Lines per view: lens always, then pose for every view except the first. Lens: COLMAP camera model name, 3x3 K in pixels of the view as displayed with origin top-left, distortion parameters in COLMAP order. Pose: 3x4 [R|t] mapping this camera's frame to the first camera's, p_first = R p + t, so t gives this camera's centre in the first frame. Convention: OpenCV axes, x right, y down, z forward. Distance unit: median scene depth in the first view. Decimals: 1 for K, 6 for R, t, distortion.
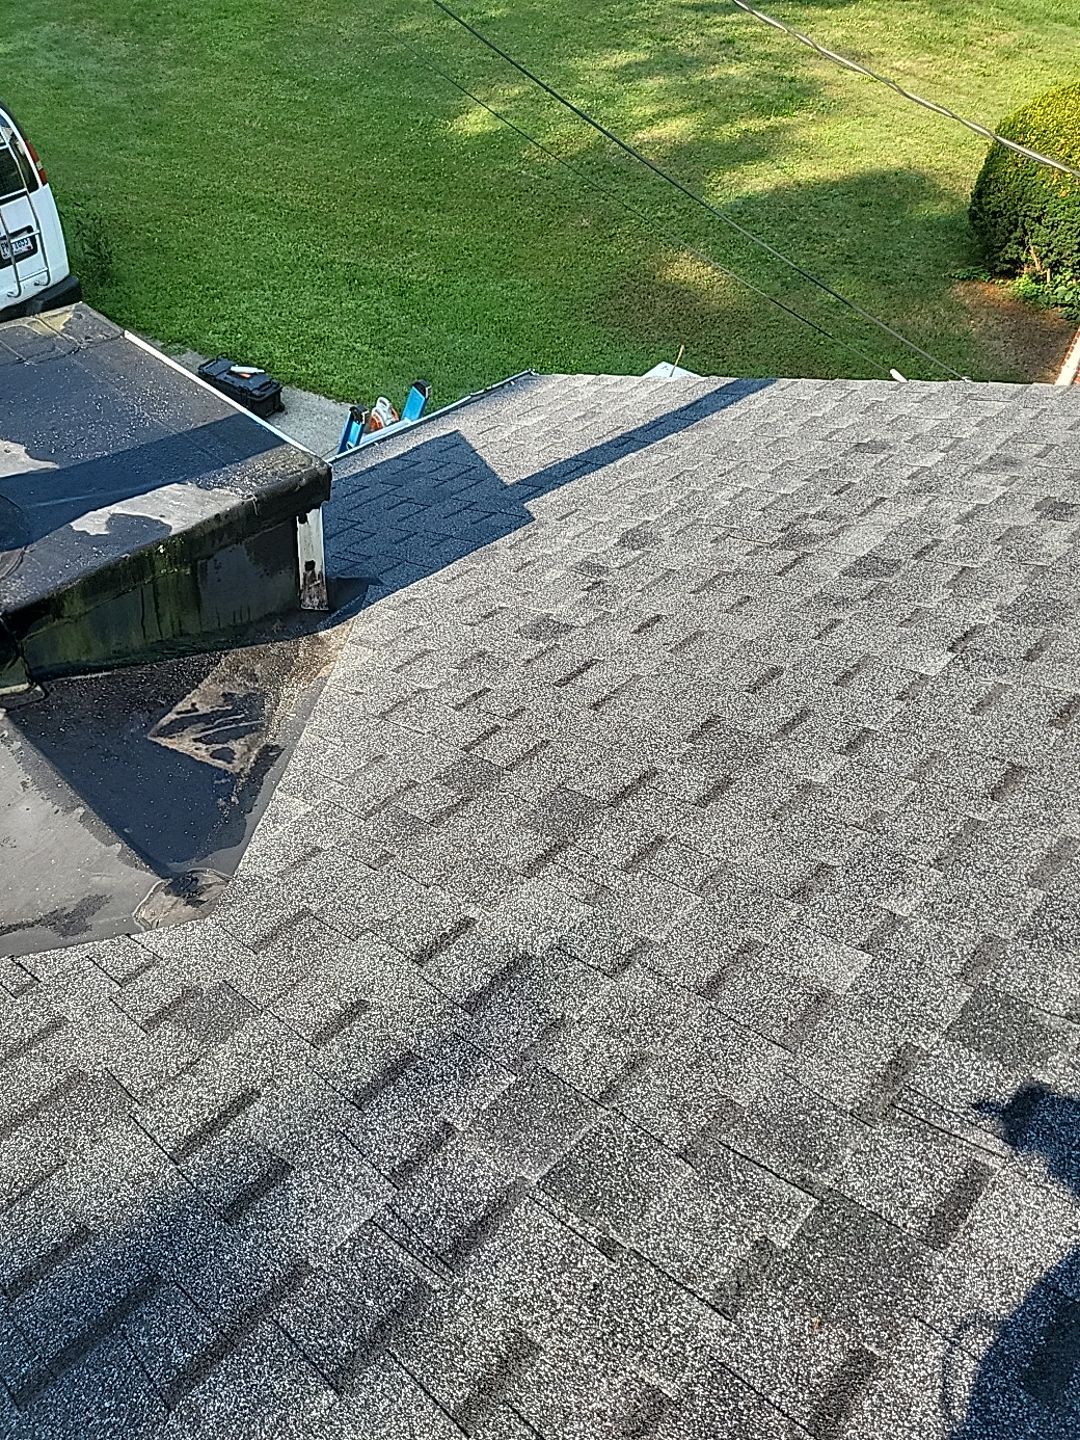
lens RADIAL K [[1139.4, 0, 540.0], [0, 1139.4, 720.0], [0, 0, 1]] dist [-0.013348, 0.056281]
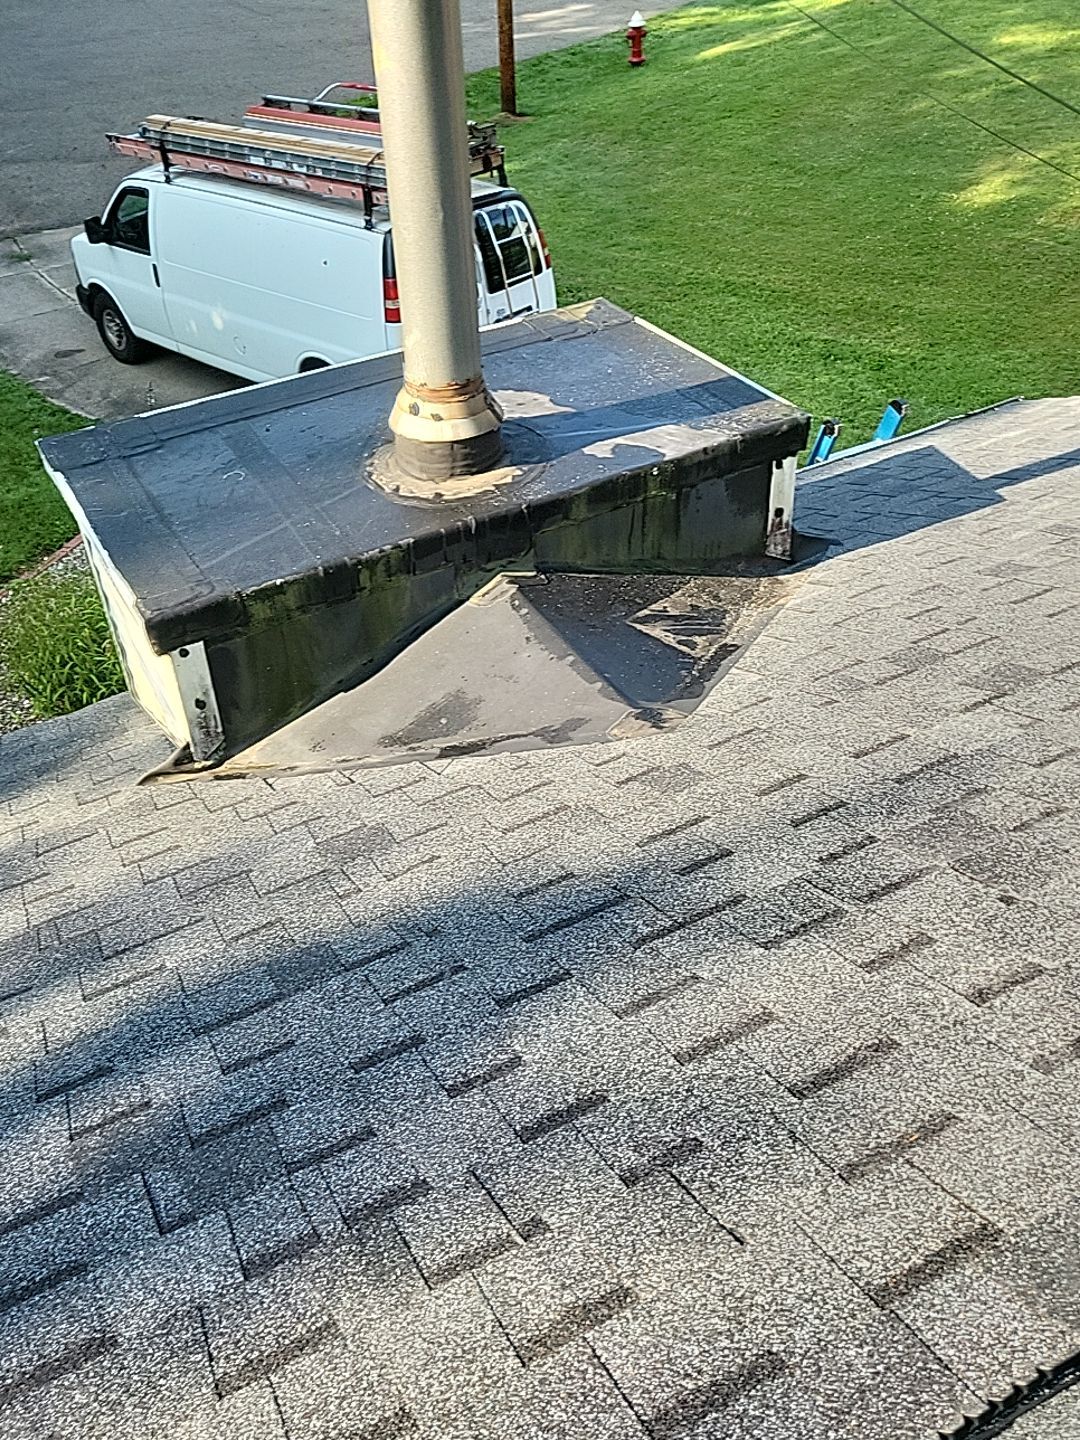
lens RADIAL K [[1159.5, 0, 540.0], [0, 1159.5, 720.0], [0, 0, 1]] dist [-0.015646, 0.003036]
pose [[0.925240, 0.115265, -0.361448, 0.008602], [-0.131739, 0.991058, -0.021179, 0.131719], [0.355775, 0.067213, 0.932152, -0.102726]]
